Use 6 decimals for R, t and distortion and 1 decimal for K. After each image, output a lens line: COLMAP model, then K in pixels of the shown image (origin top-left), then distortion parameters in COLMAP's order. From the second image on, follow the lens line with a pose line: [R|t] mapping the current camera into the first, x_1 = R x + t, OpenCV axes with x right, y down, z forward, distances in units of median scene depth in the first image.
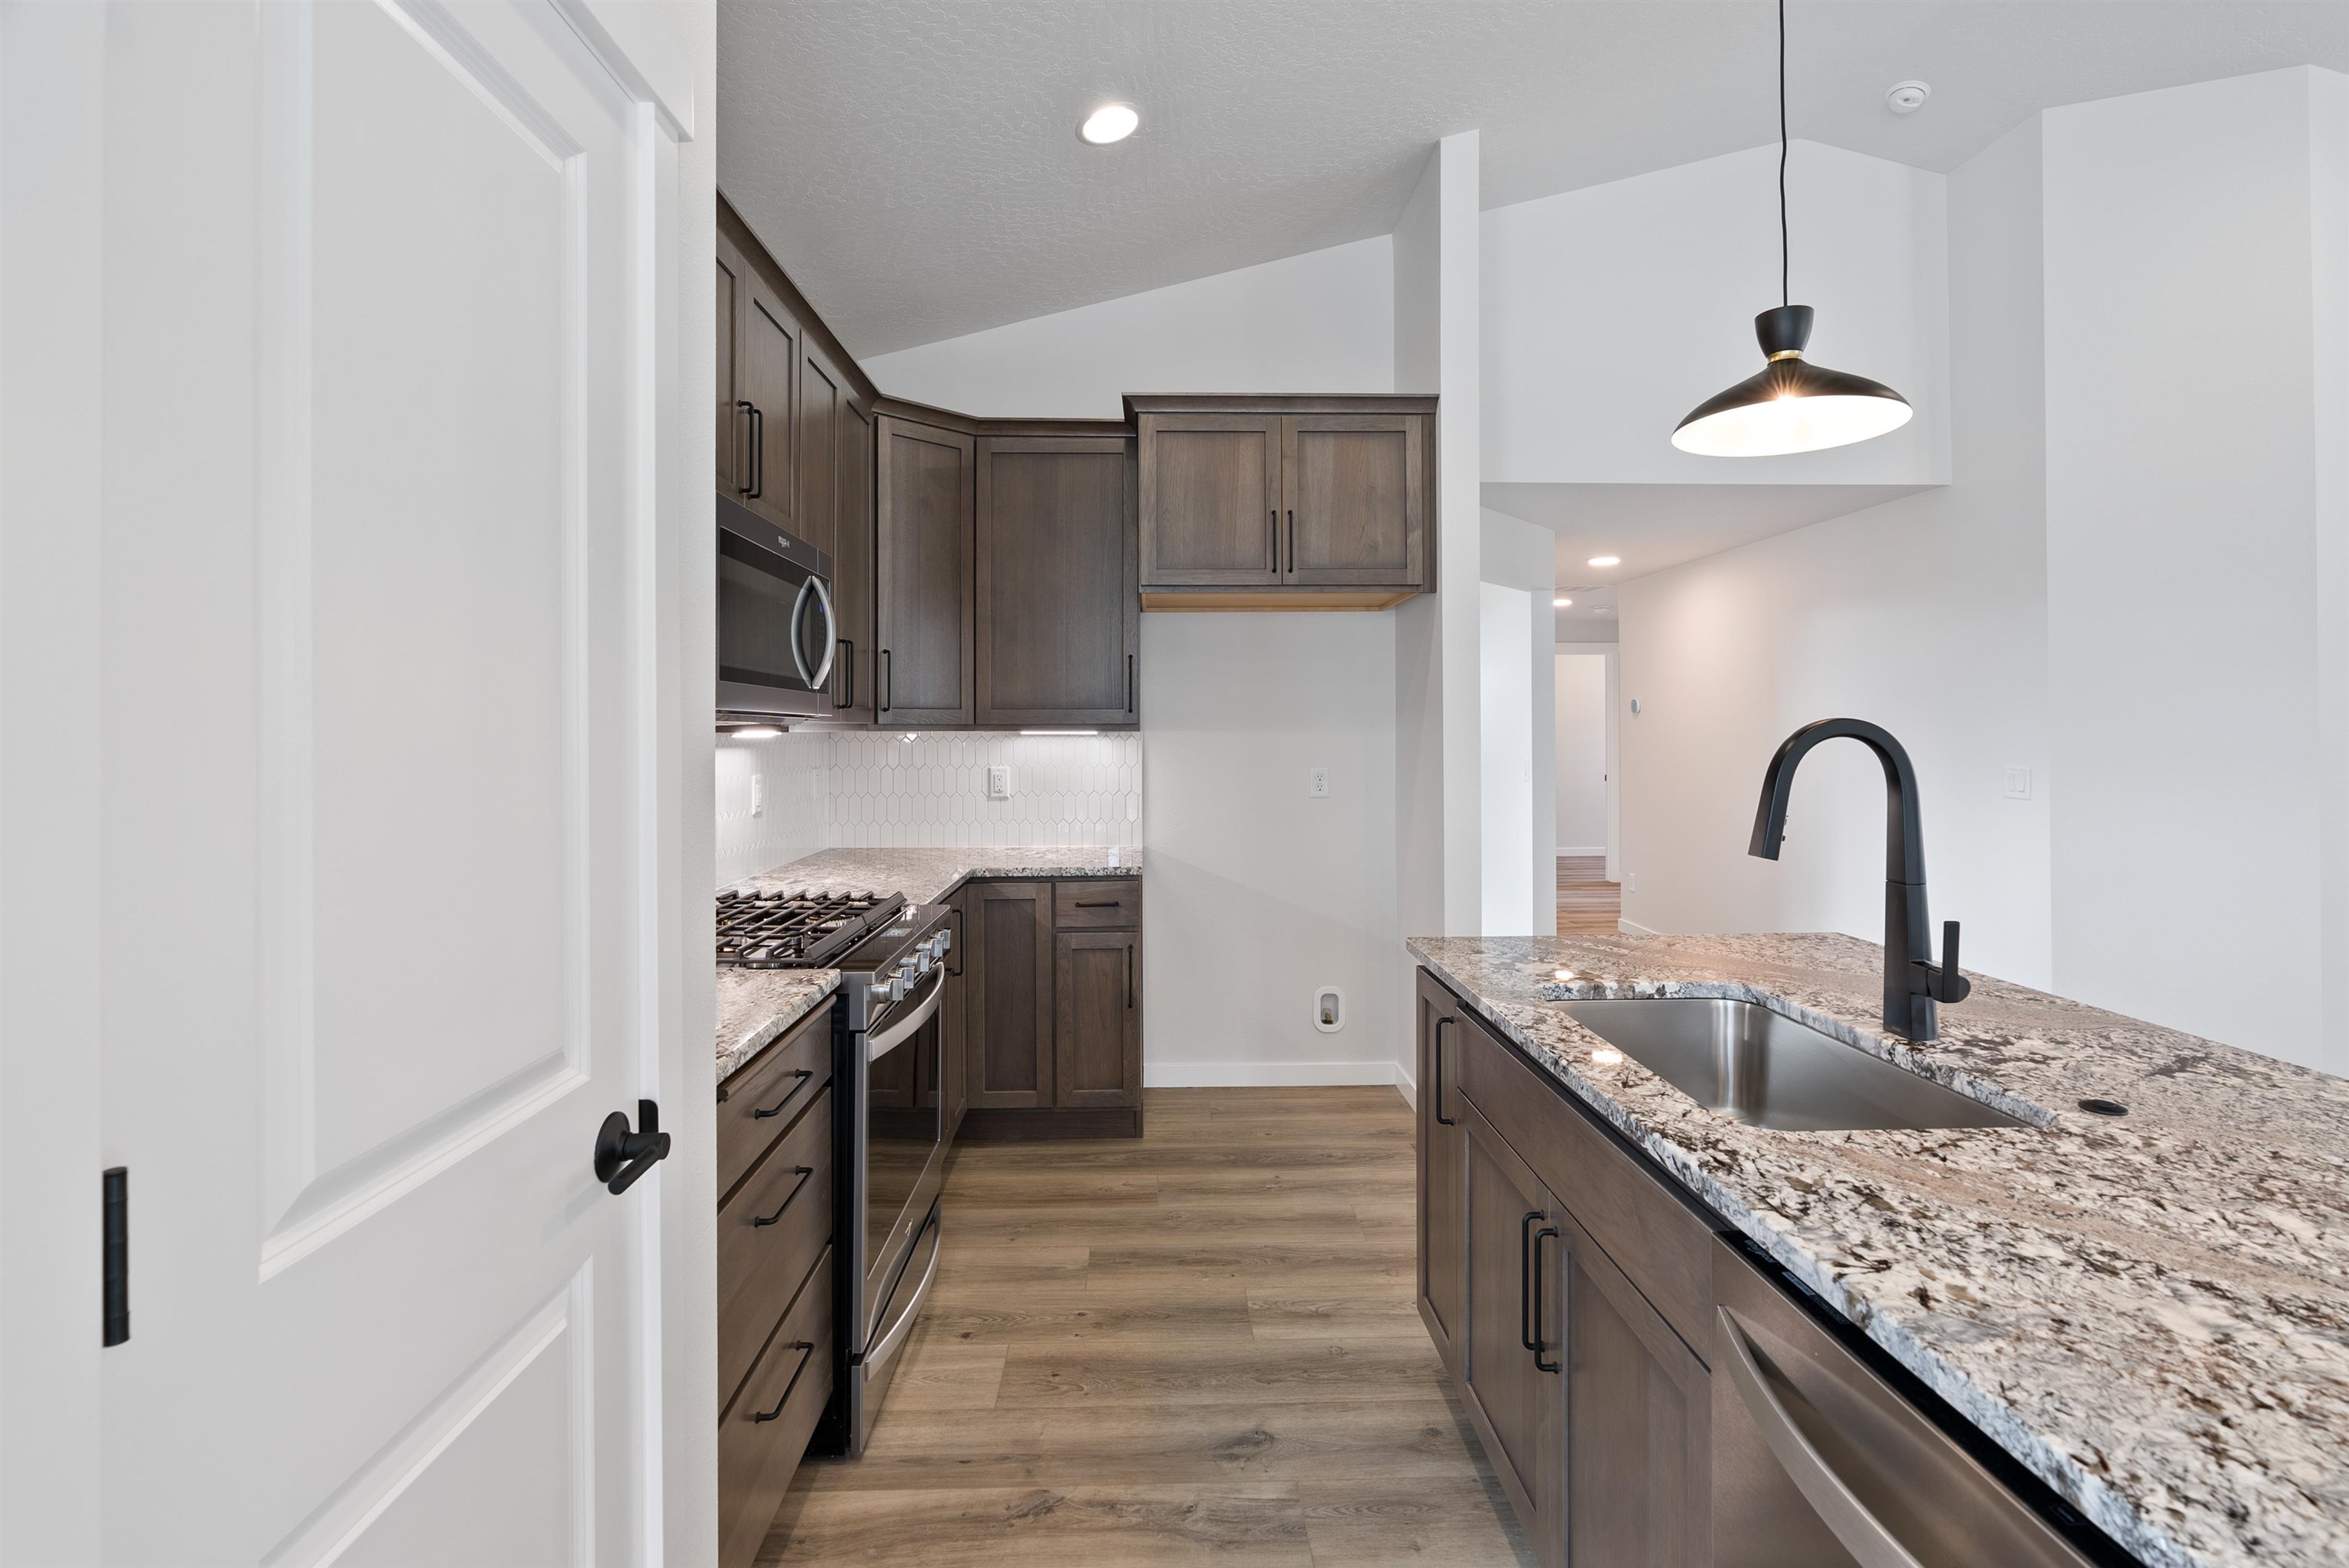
lens RADIAL K [[1075.6, 0, 1183.6], [0, 1075.6, 738.8], [0, 0, 1]] dist [-0.010598, 0.003977]
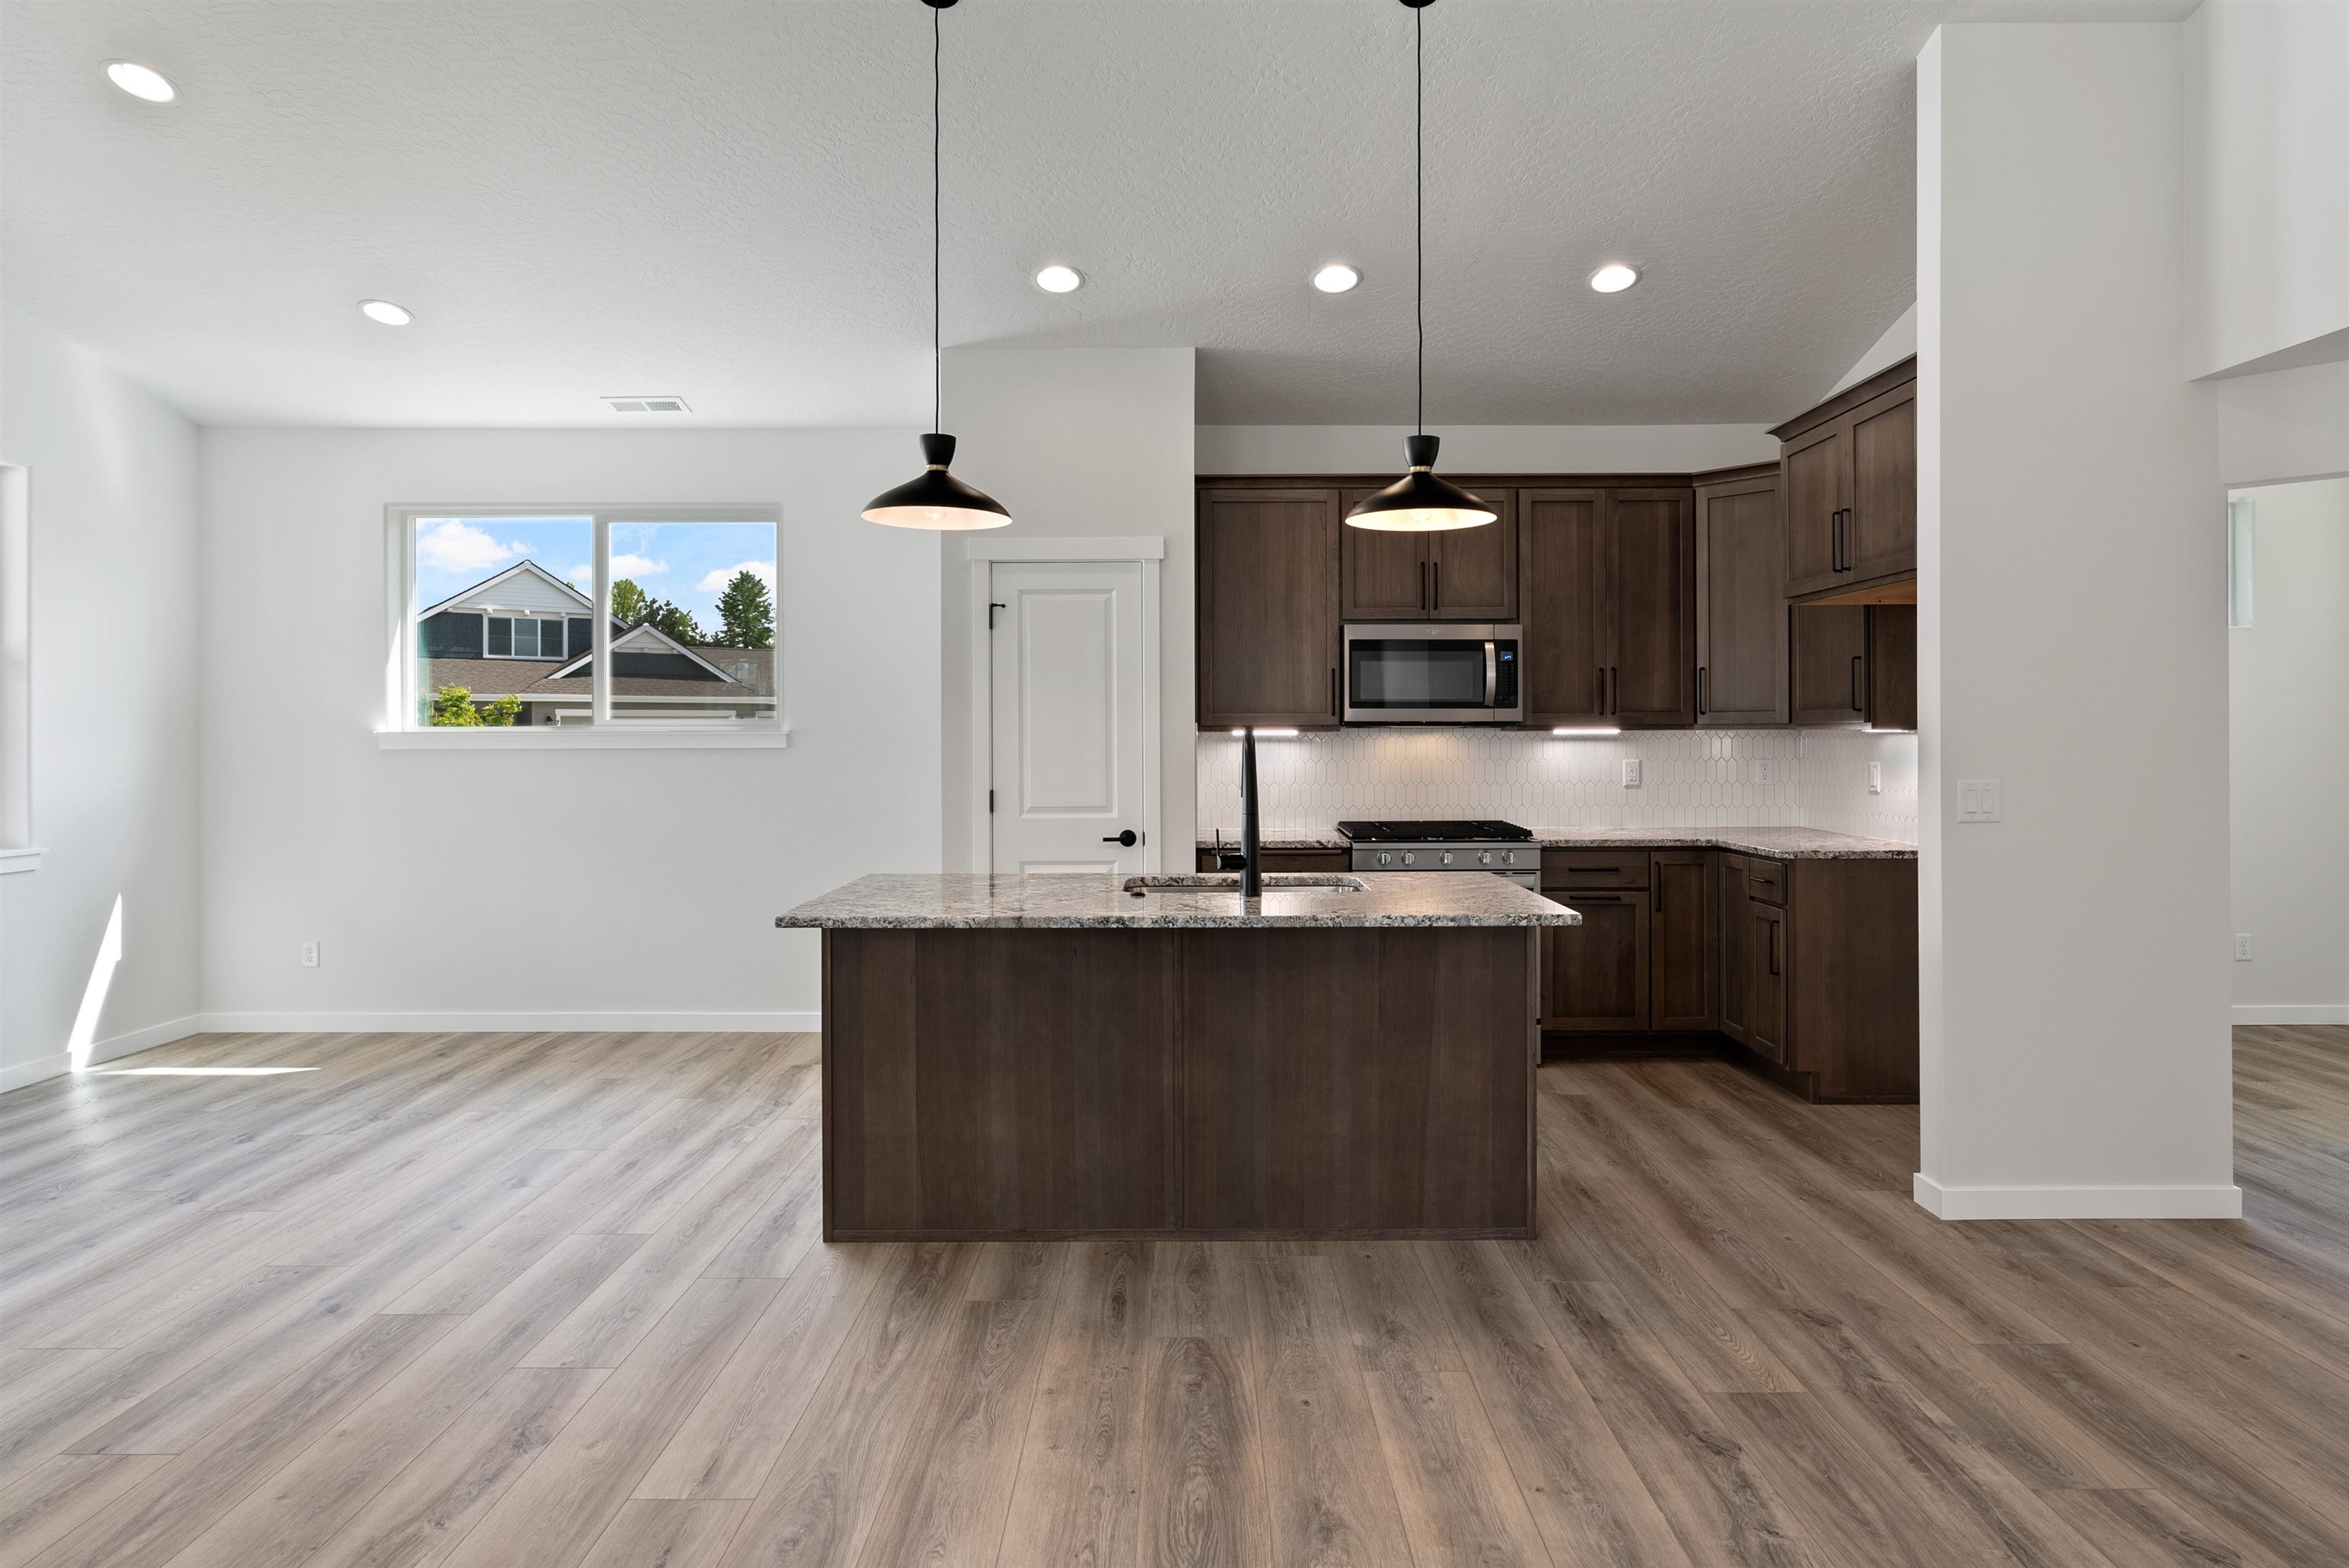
lens RADIAL K [[1304.8, 0, 1182.7], [0, 1304.8, 733.6], [0, 0, 1]] dist [0.000120, 0.000125]
pose [[-0.039479, 0.005389, -0.999206, 4.007028], [-0.000710, 0.999985, 0.005422, -0.029621], [0.999220, 0.000924, -0.039475, 1.309793]]
